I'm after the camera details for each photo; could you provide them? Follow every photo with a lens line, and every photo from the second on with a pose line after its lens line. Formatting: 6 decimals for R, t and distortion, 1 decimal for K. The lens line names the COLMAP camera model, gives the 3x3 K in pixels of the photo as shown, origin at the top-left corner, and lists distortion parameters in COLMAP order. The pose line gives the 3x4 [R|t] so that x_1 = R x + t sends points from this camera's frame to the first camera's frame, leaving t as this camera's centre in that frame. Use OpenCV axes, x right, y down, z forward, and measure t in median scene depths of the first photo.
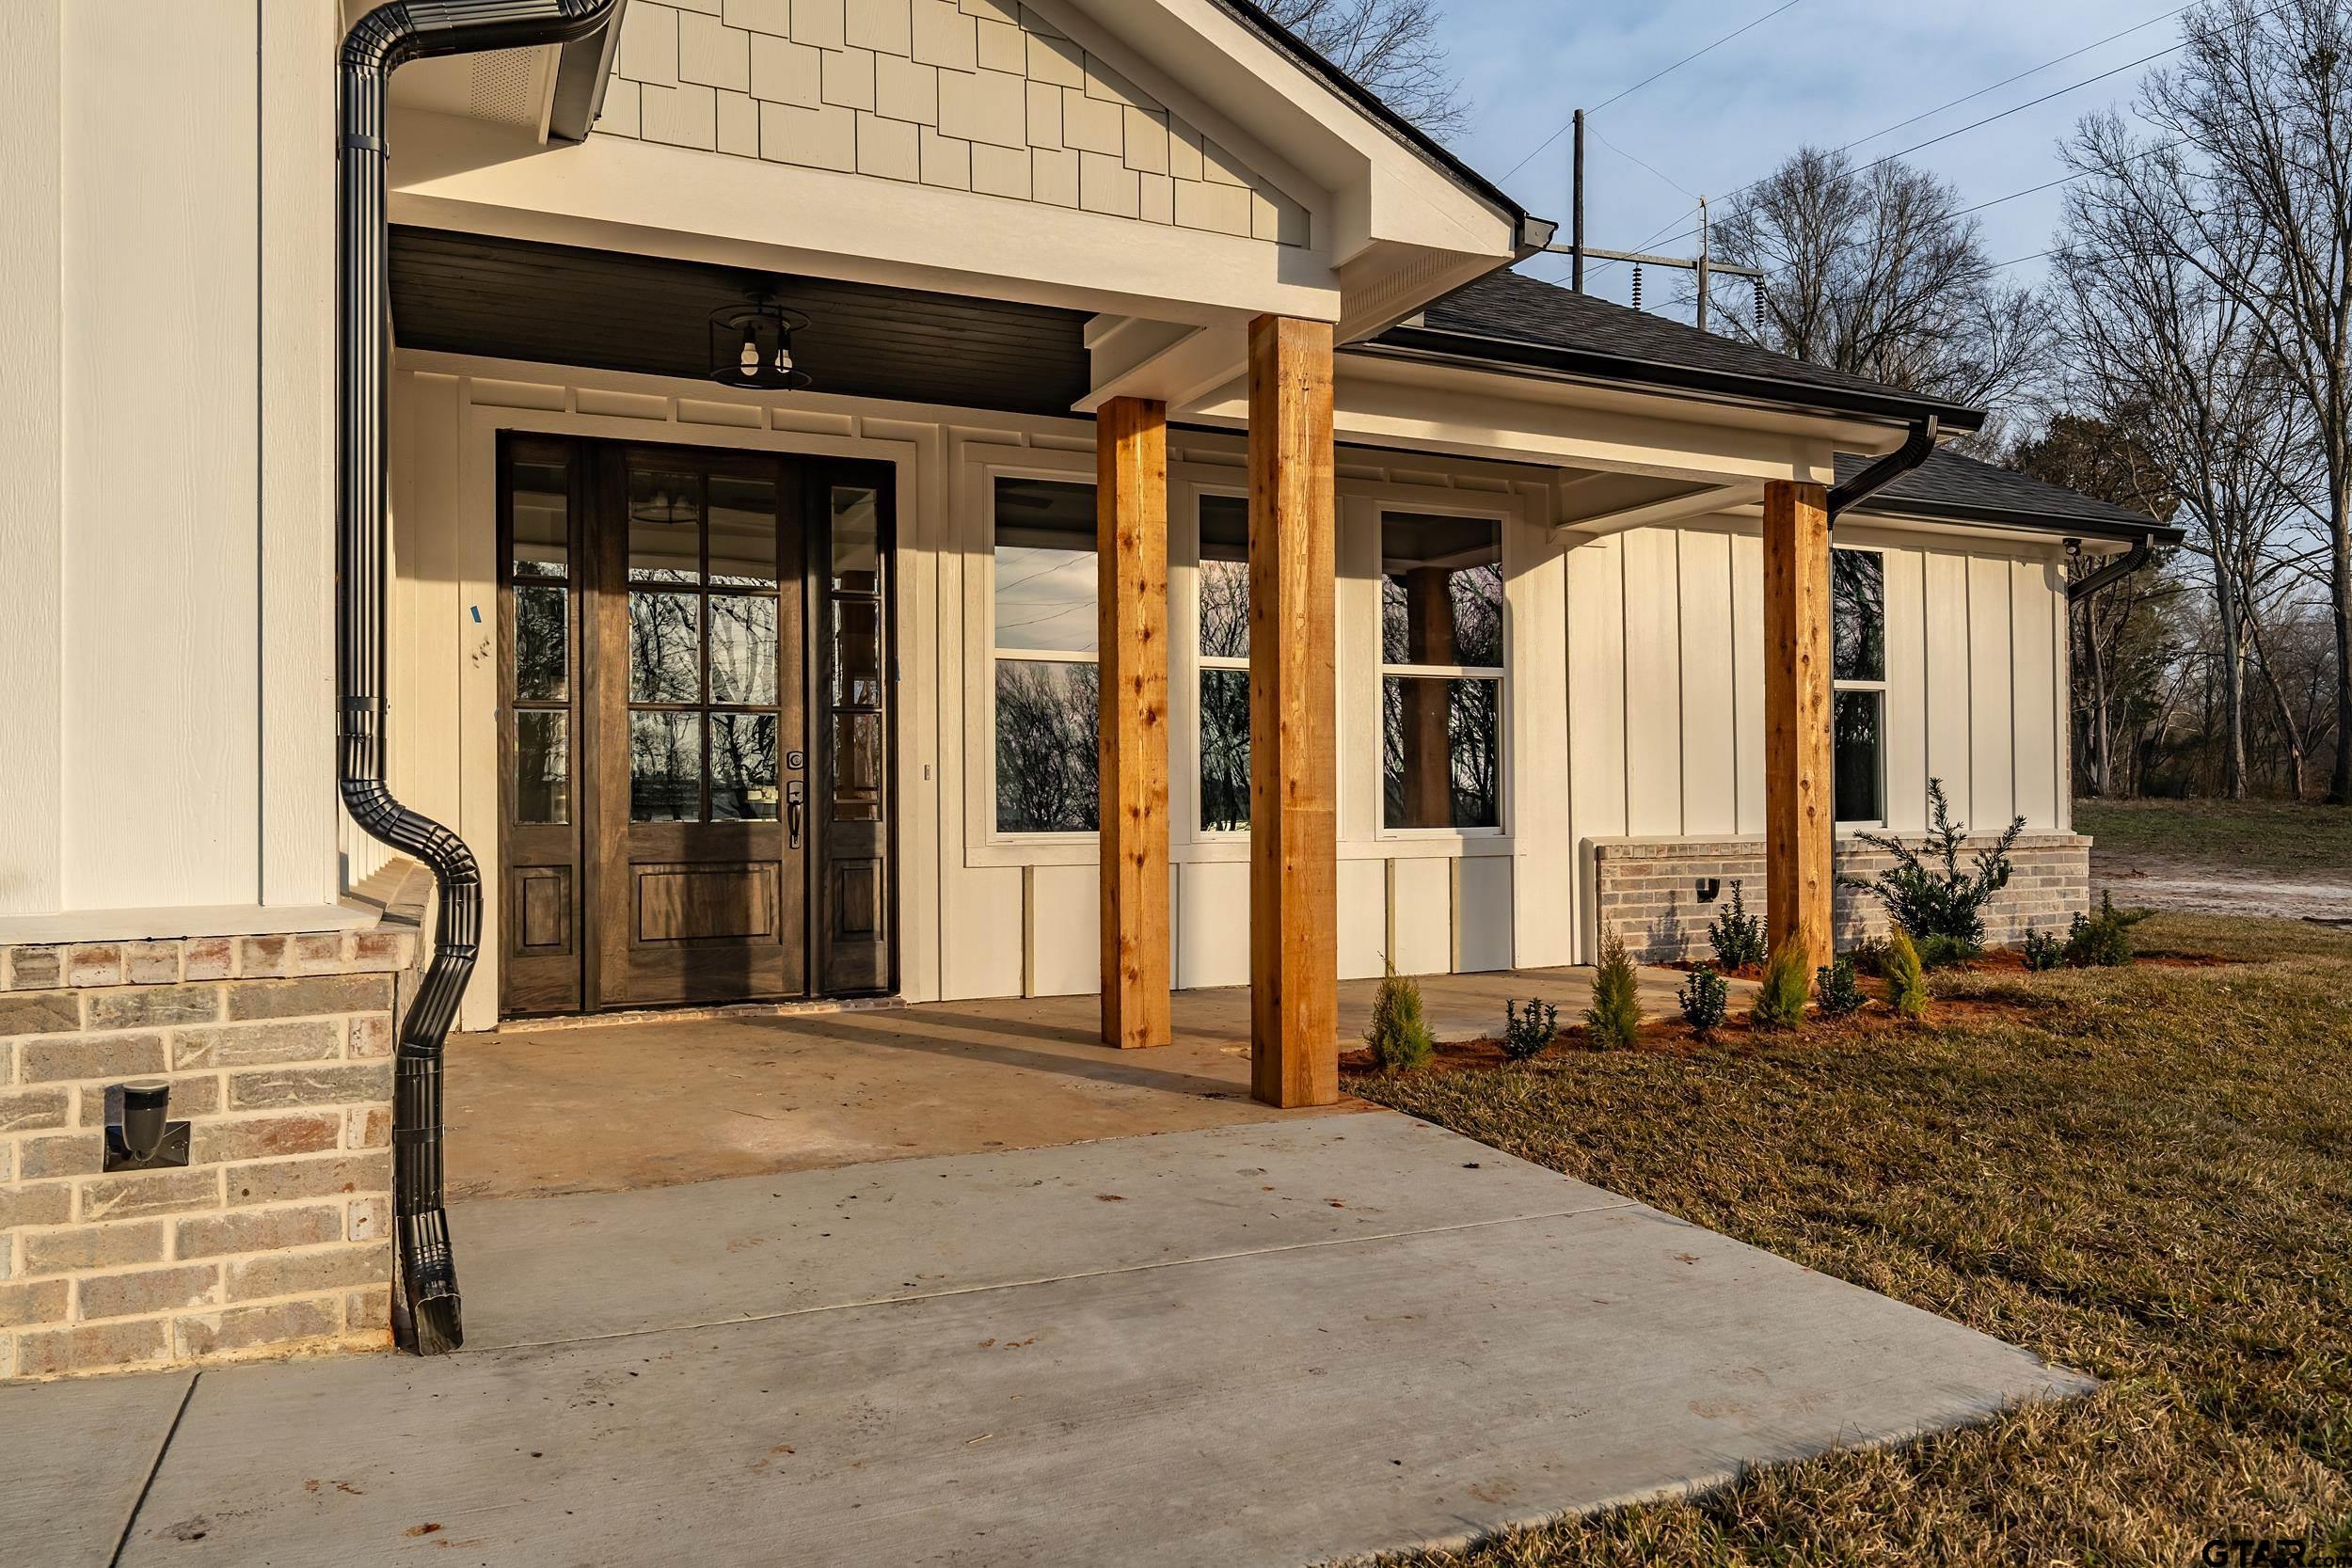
lens RADIAL K [[1594.3, 0, 1175.8], [0, 1594.3, 779.6], [0, 0, 1]] dist [-0.003266, -0.000265]
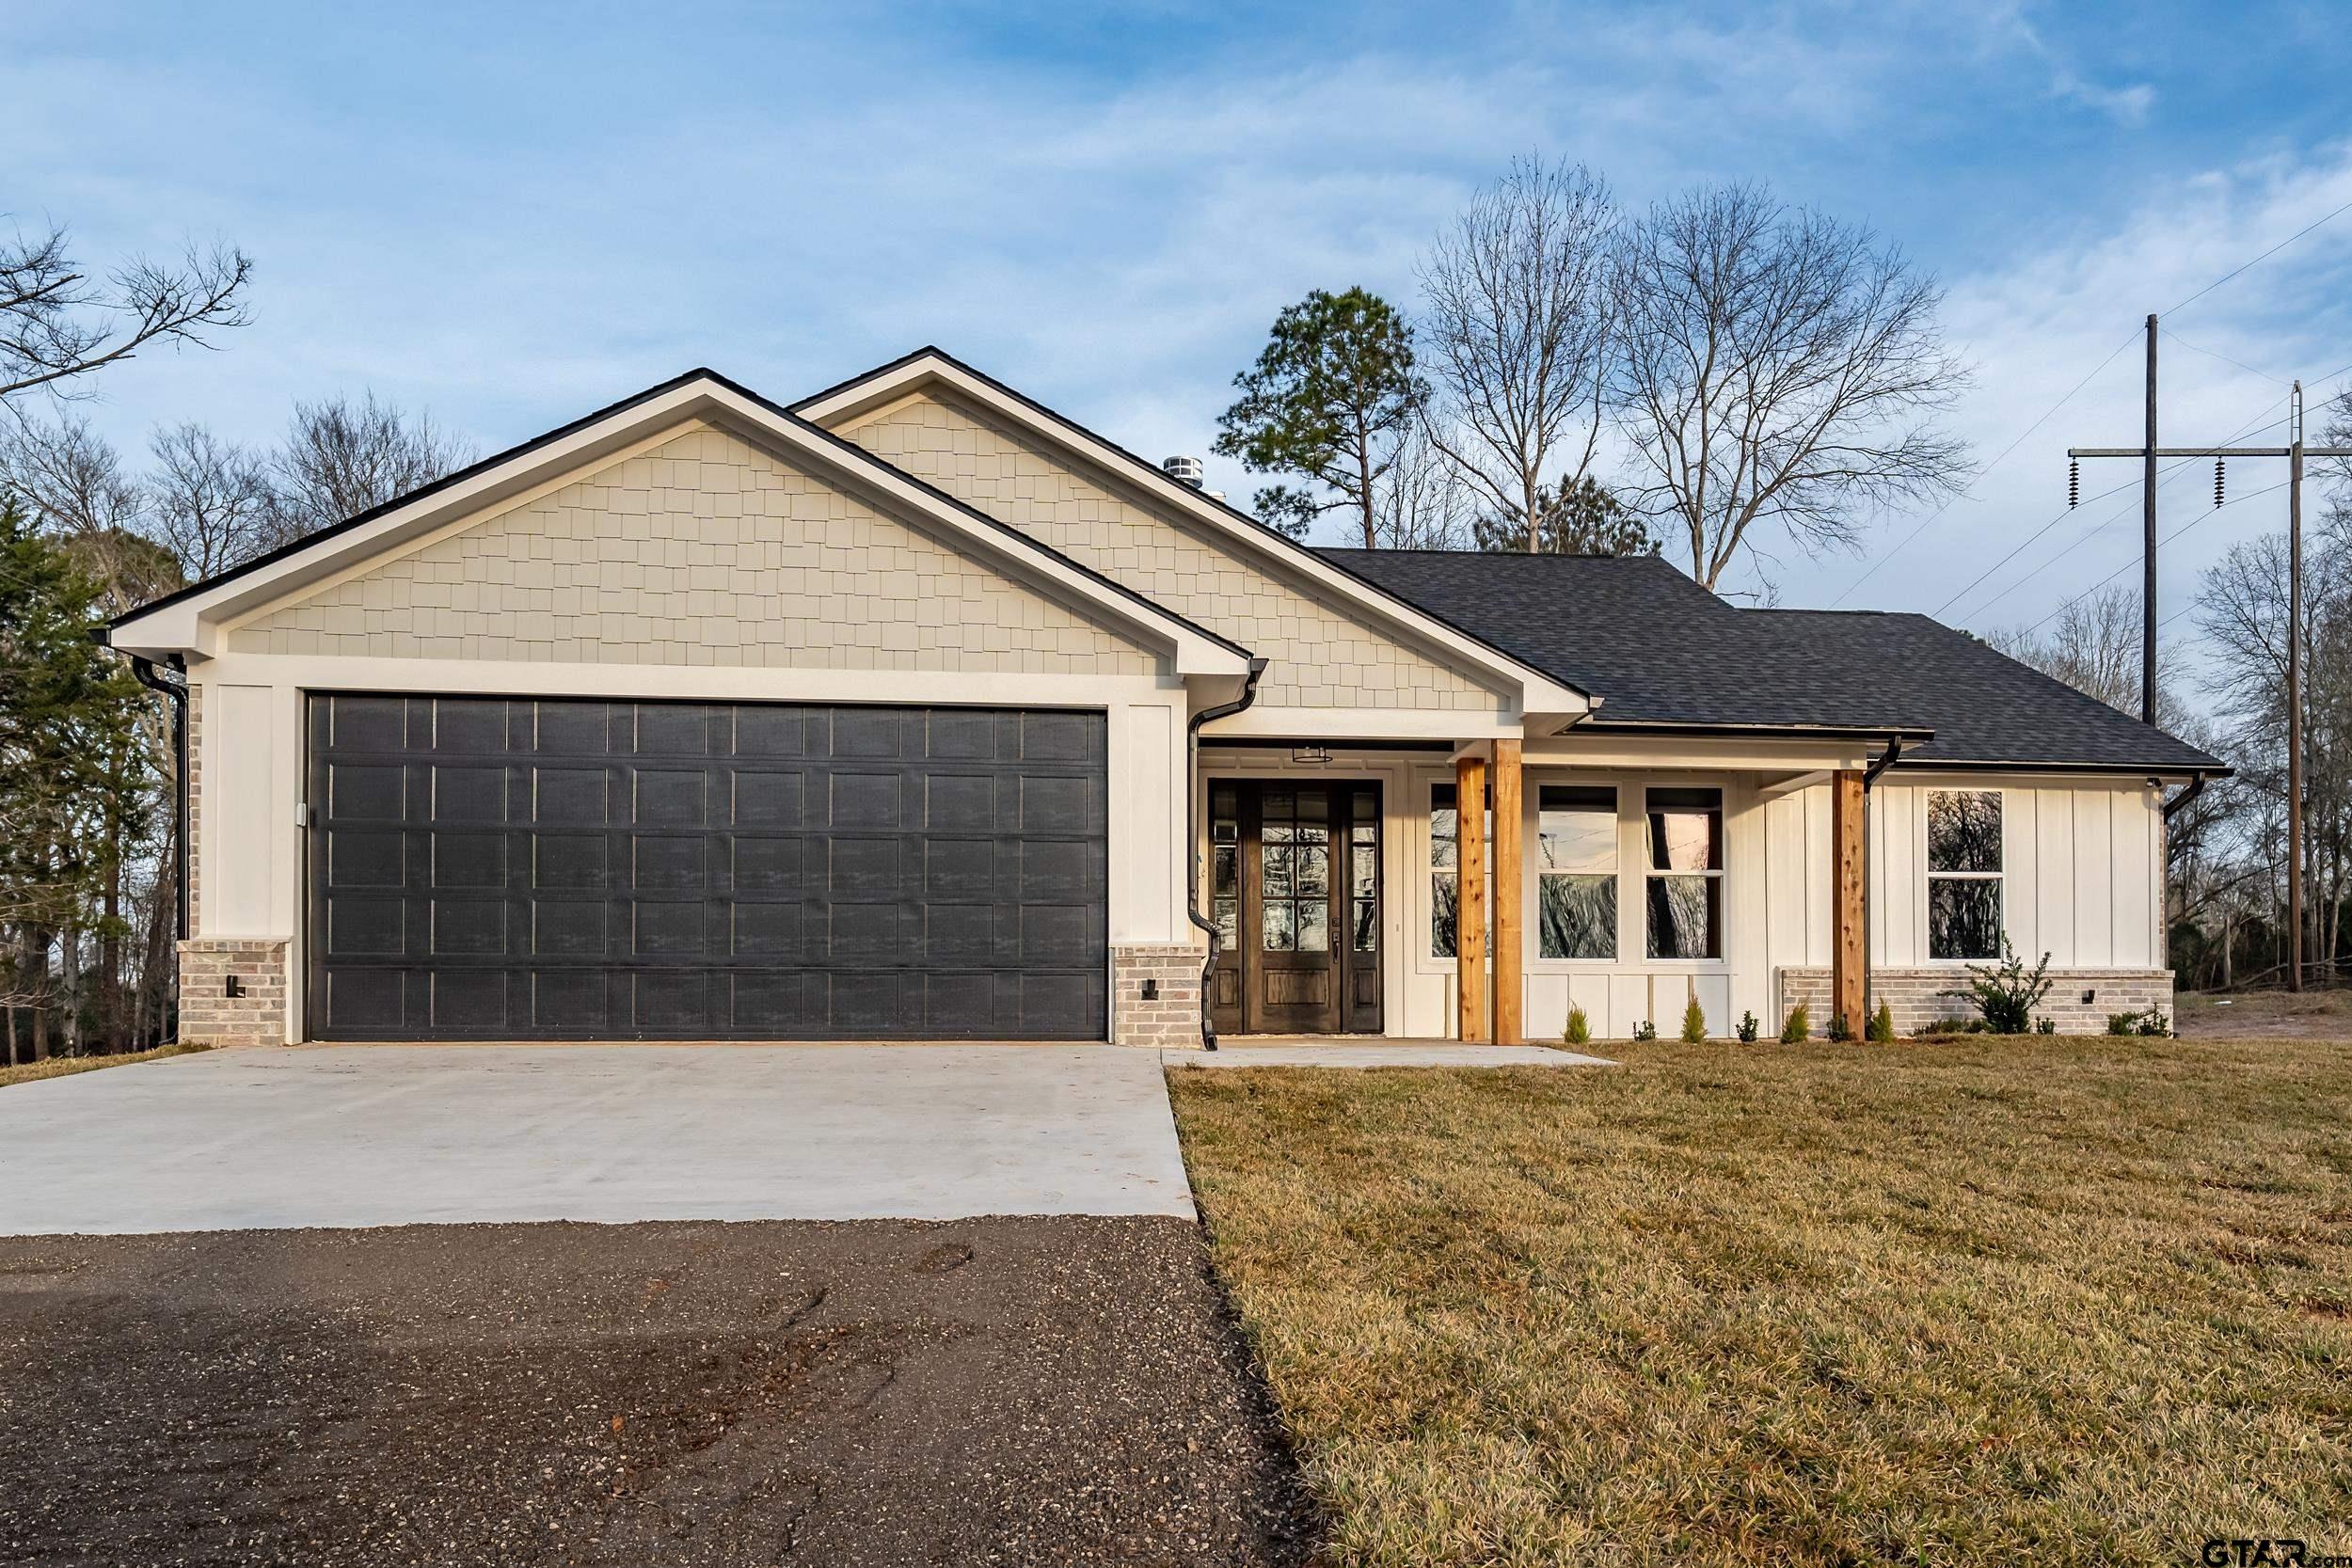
lens RADIAL K [[1285.0, 0, 1188.4], [0, 1285.0, 780.4], [0, 0, 1]] dist [-0.002544, 0.000090]
pose [[0.923100, -0.049703, -0.381334, 0.250842], [-0.005413, 0.989835, -0.142118, 0.047480], [0.384521, 0.133253, 0.913448, -0.692500]]
